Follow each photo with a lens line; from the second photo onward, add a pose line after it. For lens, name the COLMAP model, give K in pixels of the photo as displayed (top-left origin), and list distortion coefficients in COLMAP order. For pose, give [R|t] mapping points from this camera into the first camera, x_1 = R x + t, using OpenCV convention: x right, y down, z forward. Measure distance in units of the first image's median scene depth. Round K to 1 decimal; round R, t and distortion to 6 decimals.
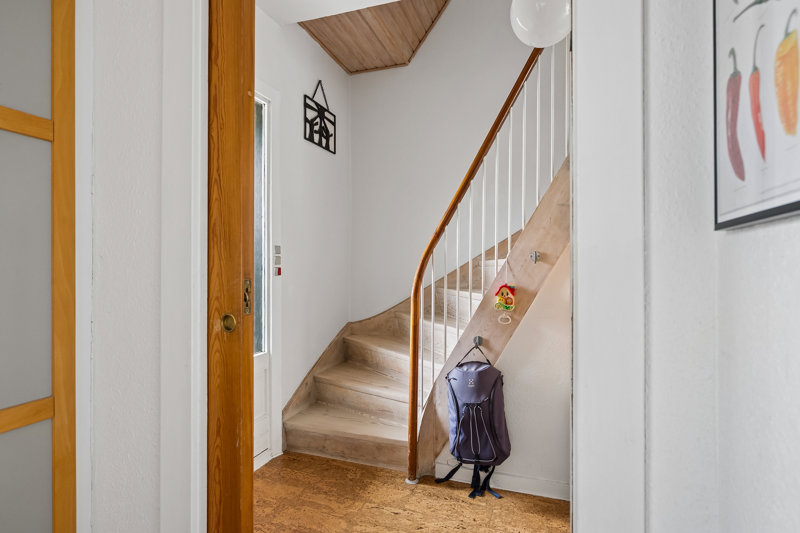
lens RADIAL K [[407.7, 0, 399.3], [0, 407.7, 264.6], [0, 0, 1]] dist [0.001653, 0.000238]
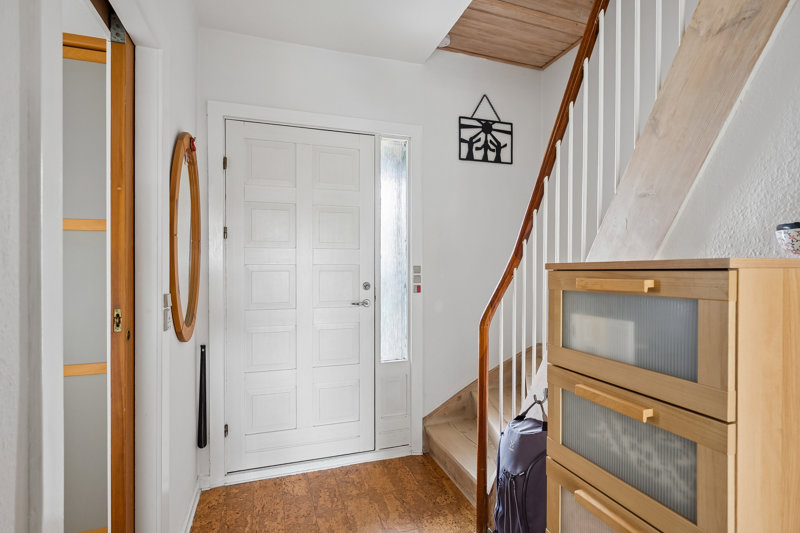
lens RADIAL K [[384.4, 0, 400.1], [0, 384.4, 273.4], [0, 0, 1]] dist [-0.003619, 0.000406]
pose [[0.635990, 0.000396, -0.771697, 0.420227], [0.007086, 0.999955, 0.006353, -0.028603], [0.771665, -0.009509, 0.635959, 0.264800]]
